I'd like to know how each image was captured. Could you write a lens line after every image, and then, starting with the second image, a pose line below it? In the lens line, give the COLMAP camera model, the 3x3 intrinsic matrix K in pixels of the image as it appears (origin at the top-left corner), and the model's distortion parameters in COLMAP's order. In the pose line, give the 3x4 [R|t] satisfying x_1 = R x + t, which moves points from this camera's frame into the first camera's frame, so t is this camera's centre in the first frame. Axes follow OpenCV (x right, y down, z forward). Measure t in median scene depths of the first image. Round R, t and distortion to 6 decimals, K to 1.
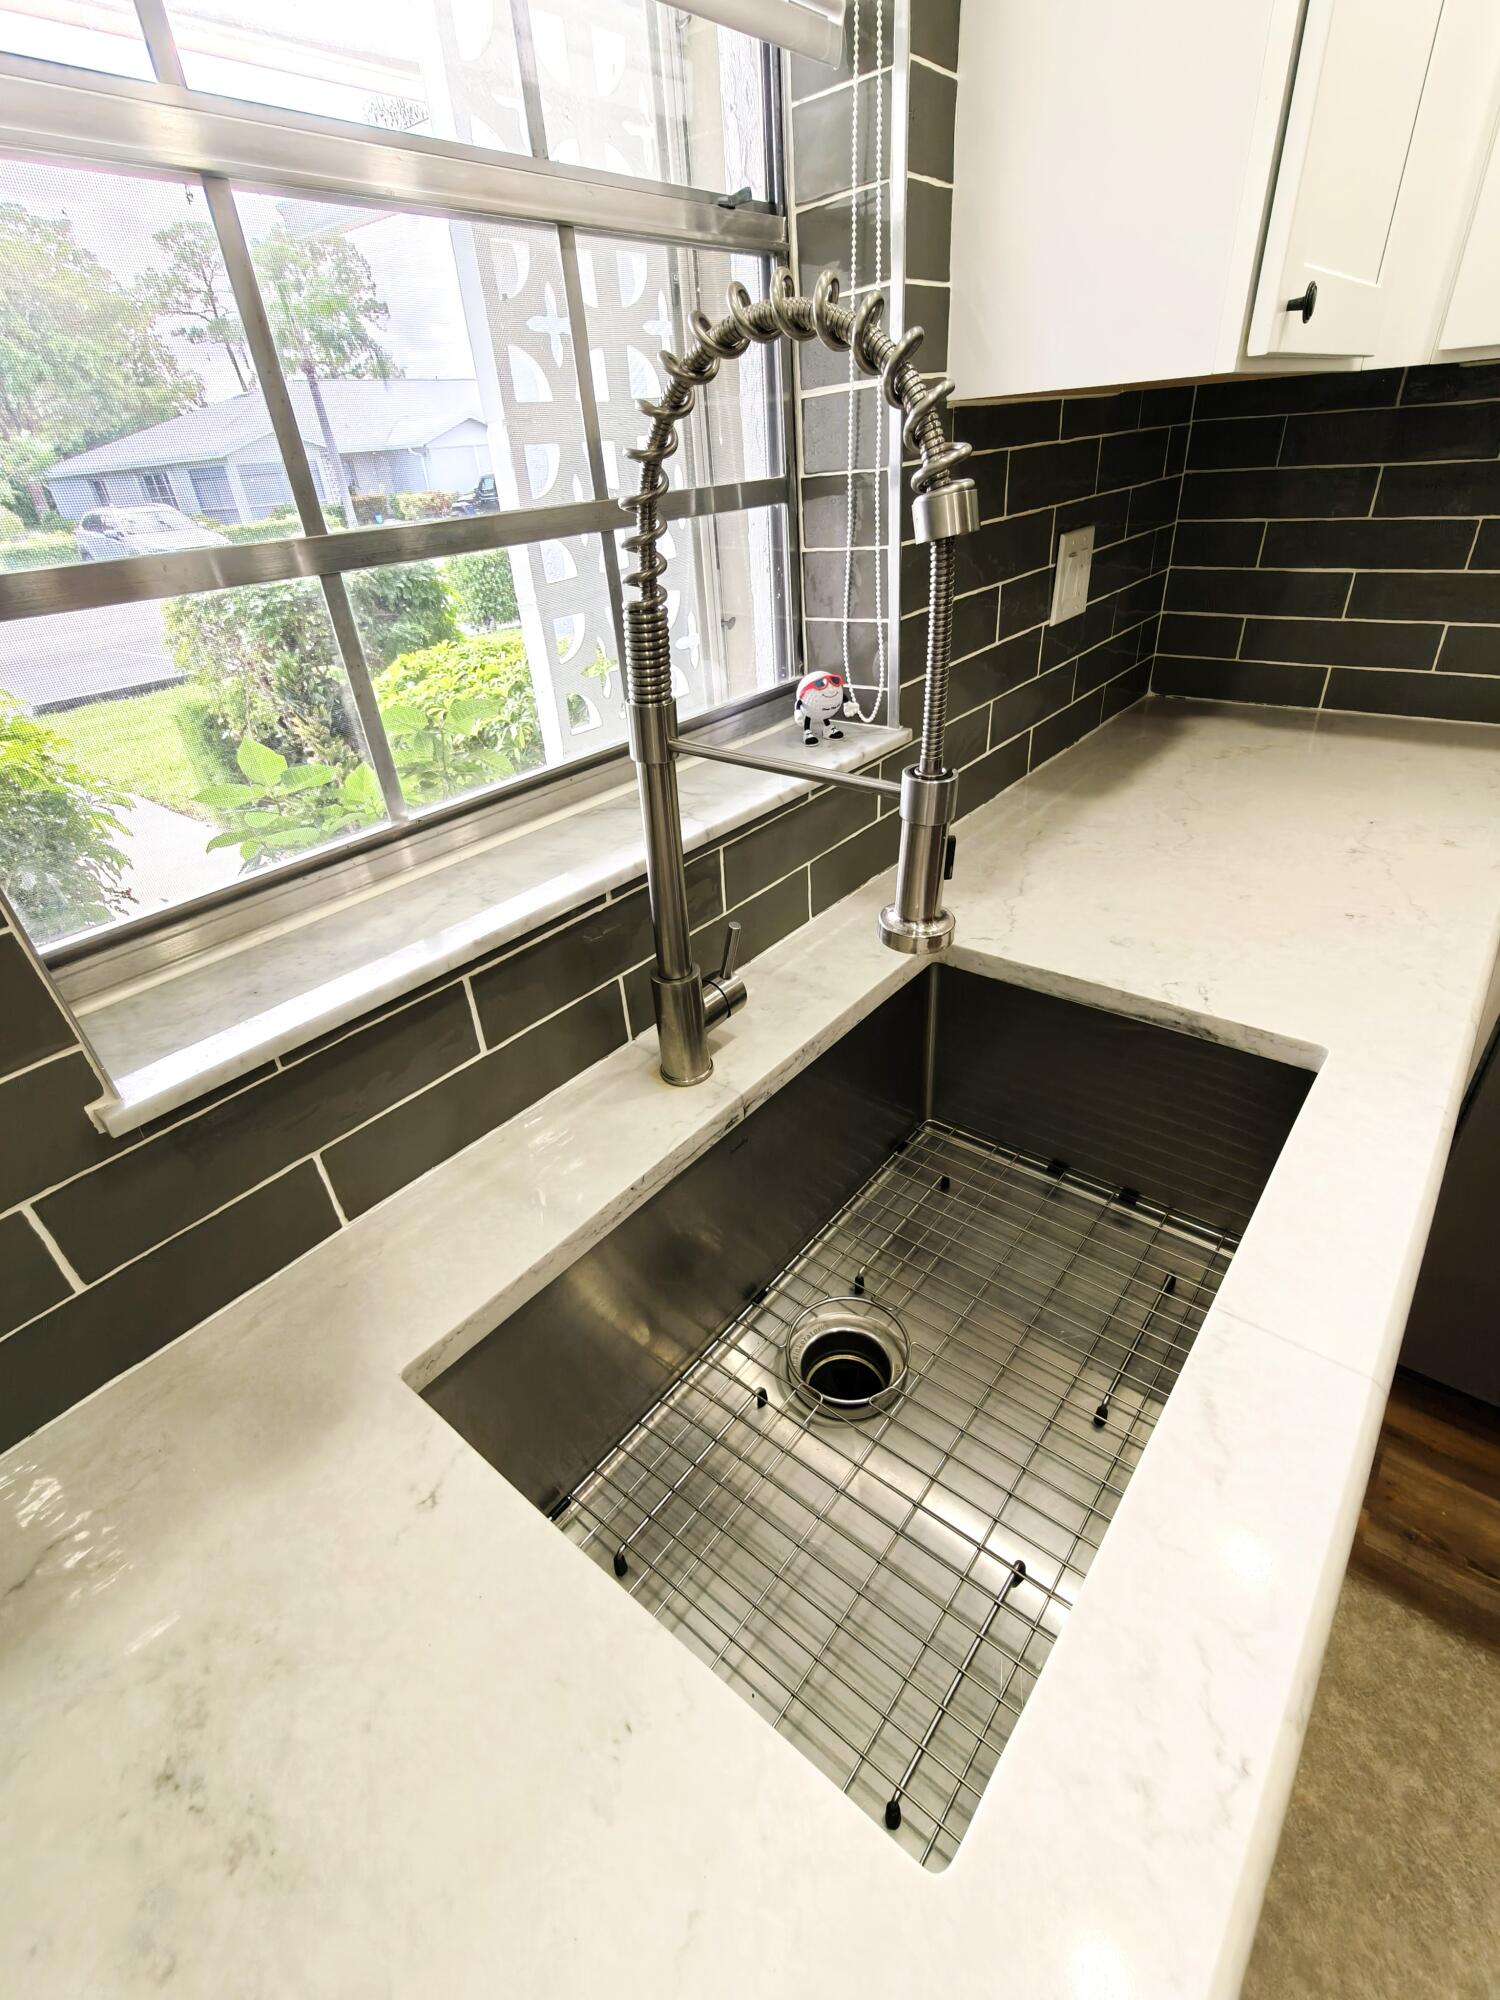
lens RADIAL K [[904.0, 0, 748.8], [0, 904.0, 1001.0], [0, 0, 1]] dist [0.002809, -0.001270]
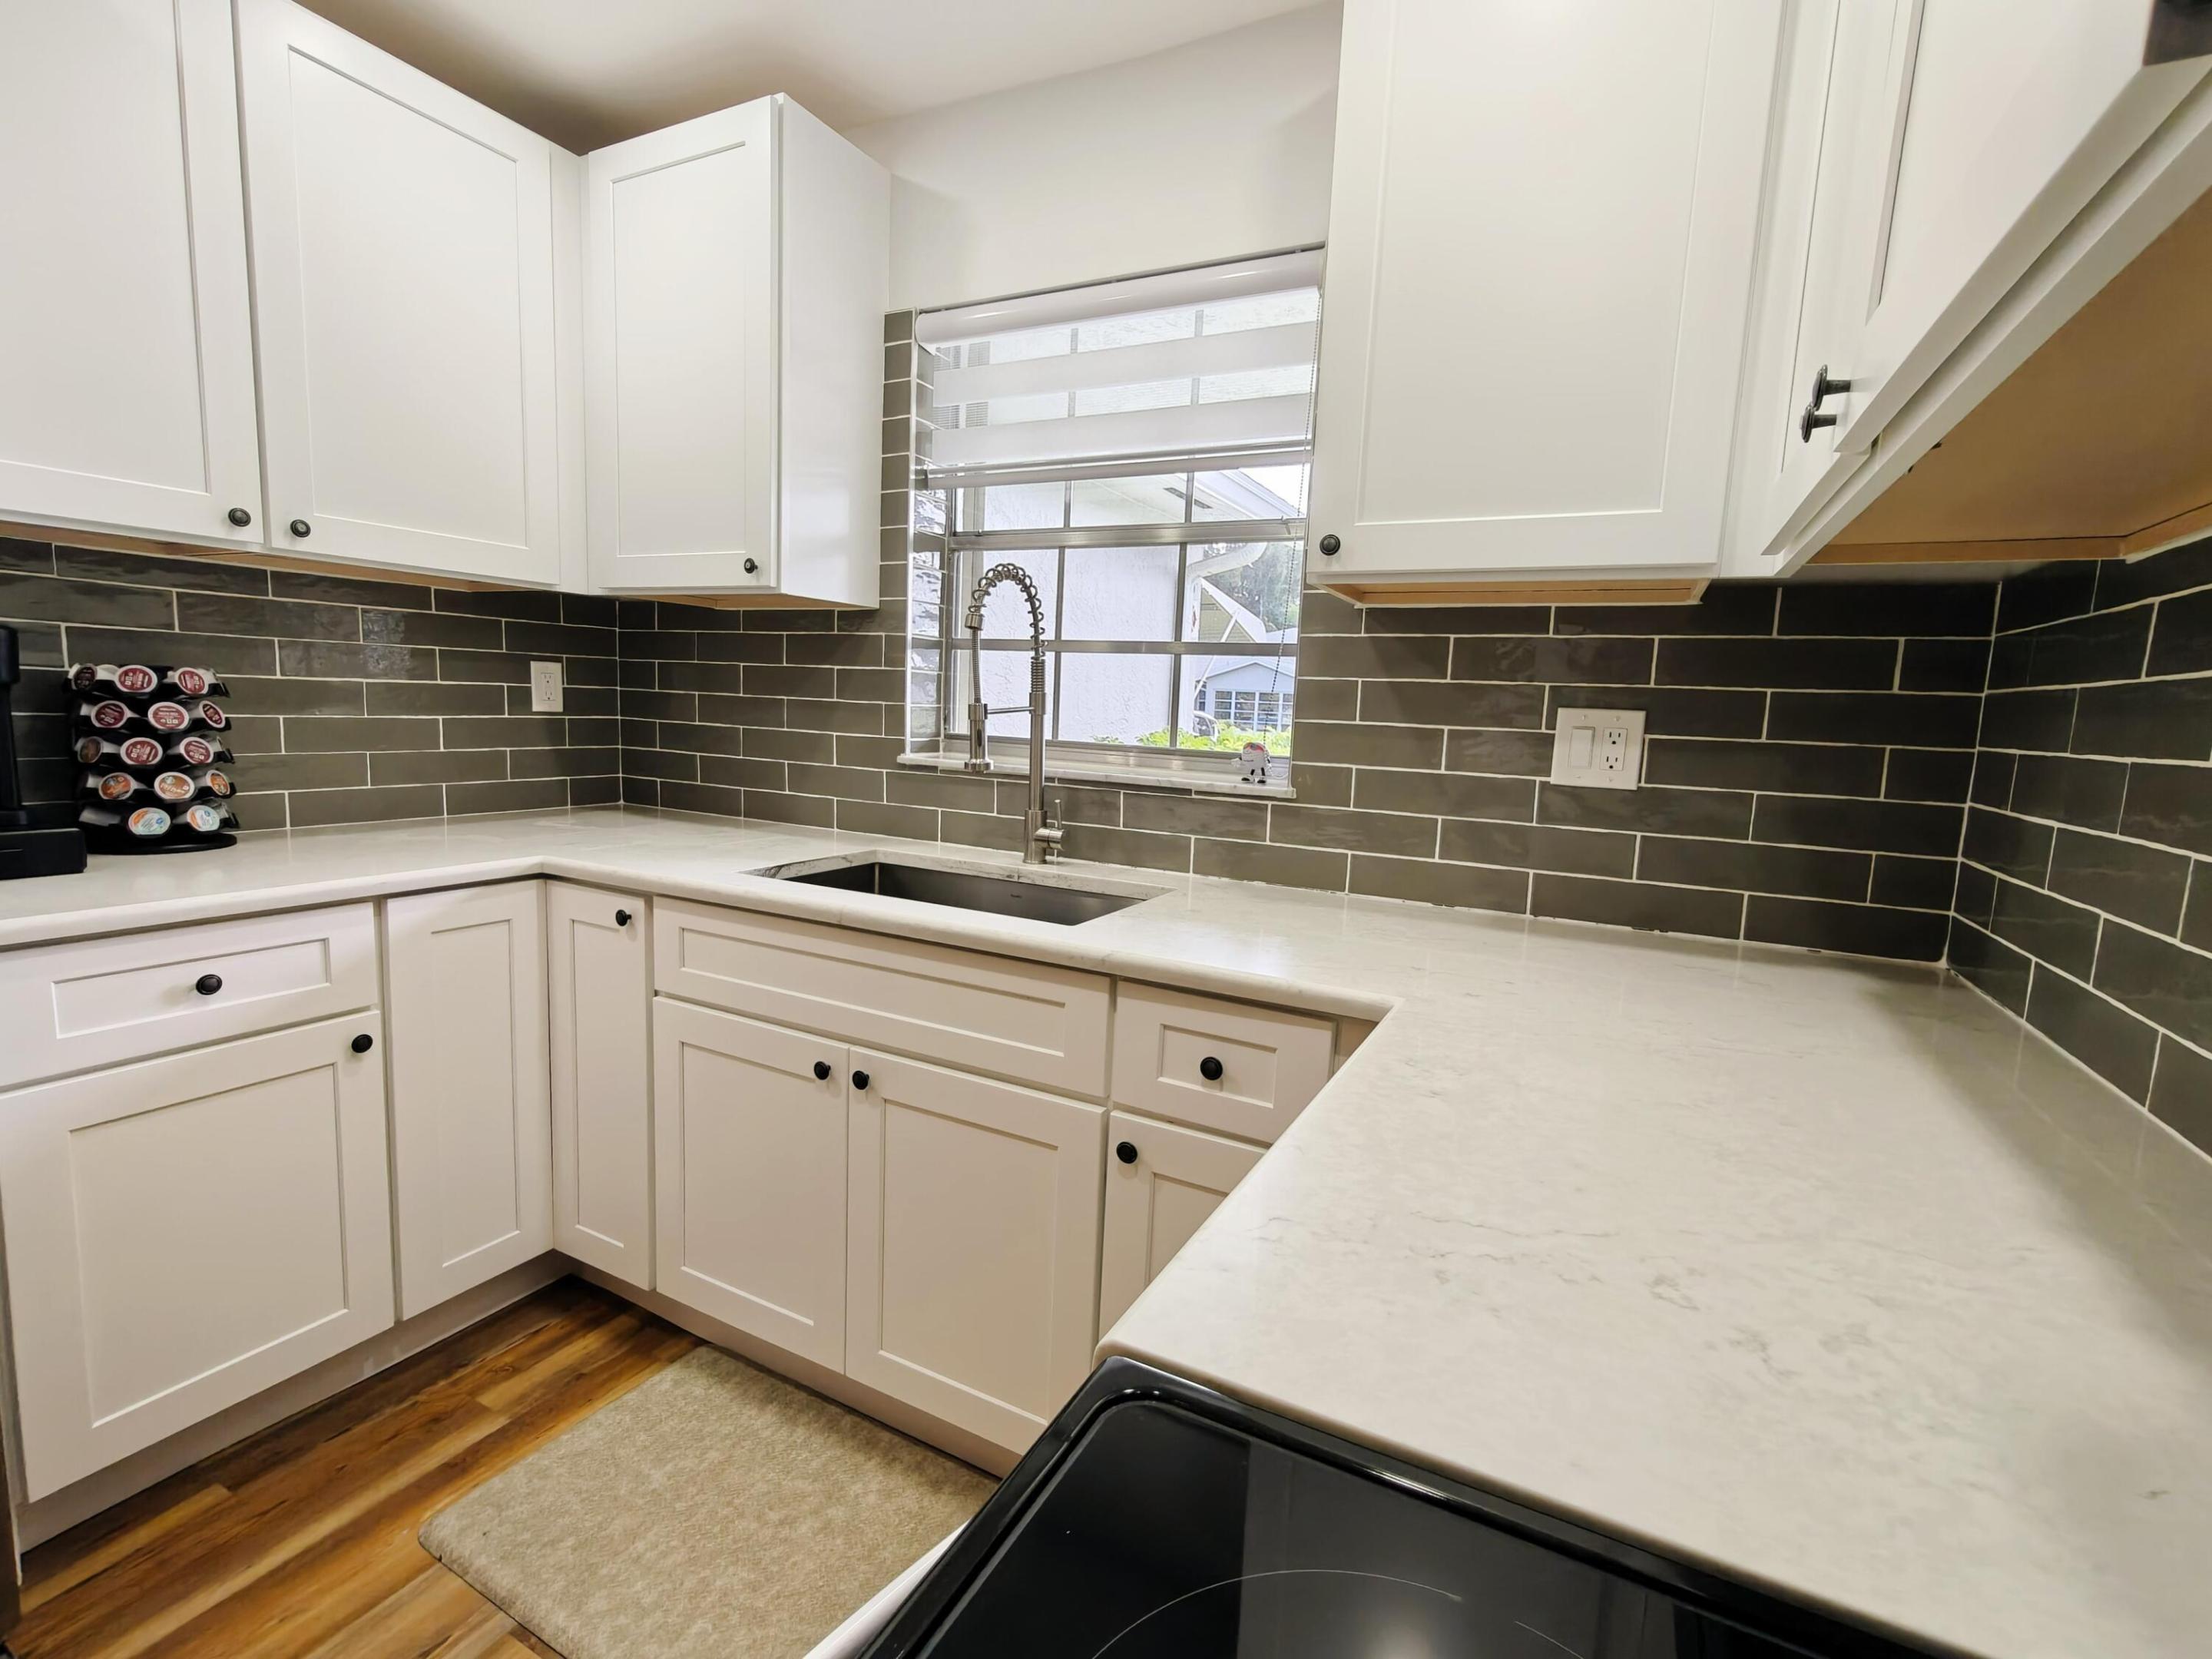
lens RADIAL K [[999.8, 0, 1112.3], [0, 999.8, 829.1], [0, 0, 1]] dist [0.002809, -0.001270]
pose [[0.202961, 0.200711, -0.958396, 2.033219], [-0.563525, 0.824377, 0.053306, -0.199499], [0.800779, 0.529261, 0.280422, 0.395348]]
